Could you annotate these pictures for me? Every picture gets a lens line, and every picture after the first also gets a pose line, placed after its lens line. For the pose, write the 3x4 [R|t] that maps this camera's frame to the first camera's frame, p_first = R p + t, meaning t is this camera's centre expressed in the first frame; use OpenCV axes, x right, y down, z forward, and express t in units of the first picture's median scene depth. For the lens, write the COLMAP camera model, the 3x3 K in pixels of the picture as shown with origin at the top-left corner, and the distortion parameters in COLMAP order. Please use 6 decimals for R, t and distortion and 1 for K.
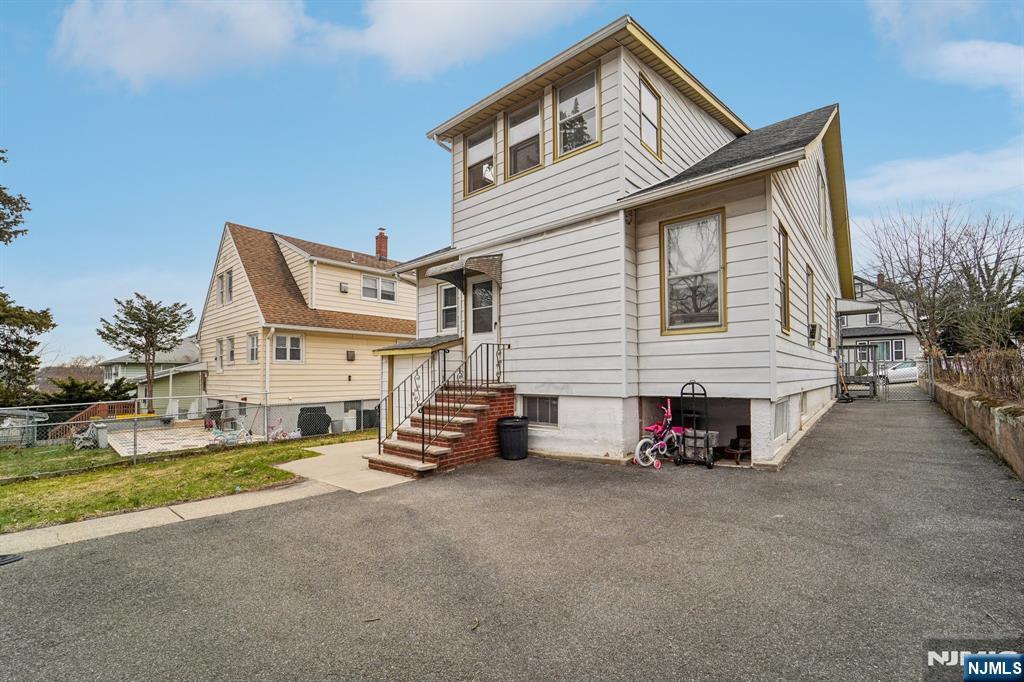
lens RADIAL K [[433.5, 0, 512.1], [0, 433.5, 365.8], [0, 0, 1]] dist [0.038839, 0.000063]
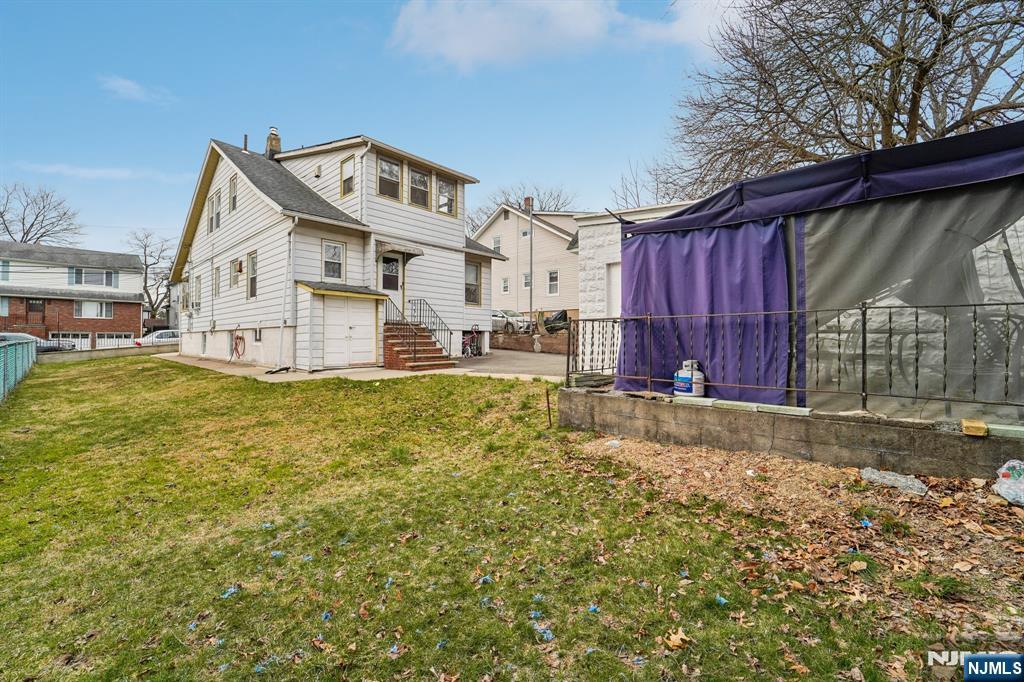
lens RADIAL K [[432.1, 0, 509.3], [0, 432.1, 345.4], [0, 0, 1]] dist [-0.000520, -0.000086]
pose [[0.018964, -0.000515, 0.999820, -1.759052], [-0.020898, 0.999781, 0.000911, 0.123986], [-0.999602, -0.020912, 0.018949, 0.582432]]
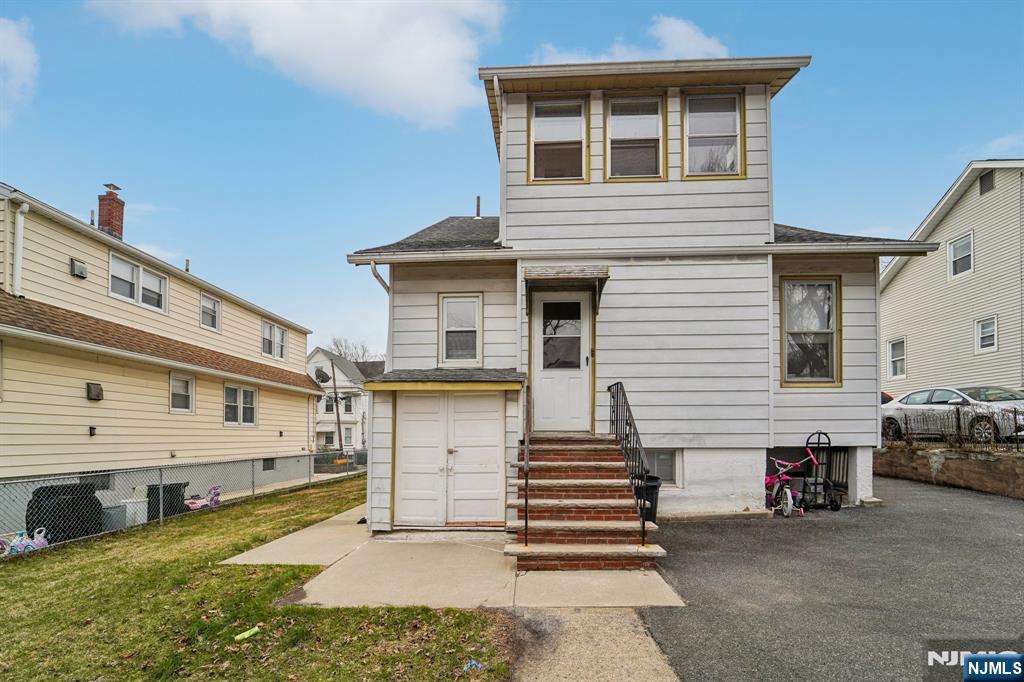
lens RADIAL K [[437.0, 0, 513.1], [0, 437.0, 432.3], [0, 0, 1]] dist [0.001812, -0.000012]
pose [[0.784620, 0.009953, 0.619897, -0.661493], [-0.018568, 0.999800, 0.007449, 0.033983], [-0.619699, -0.017355, 0.784648, 0.488279]]
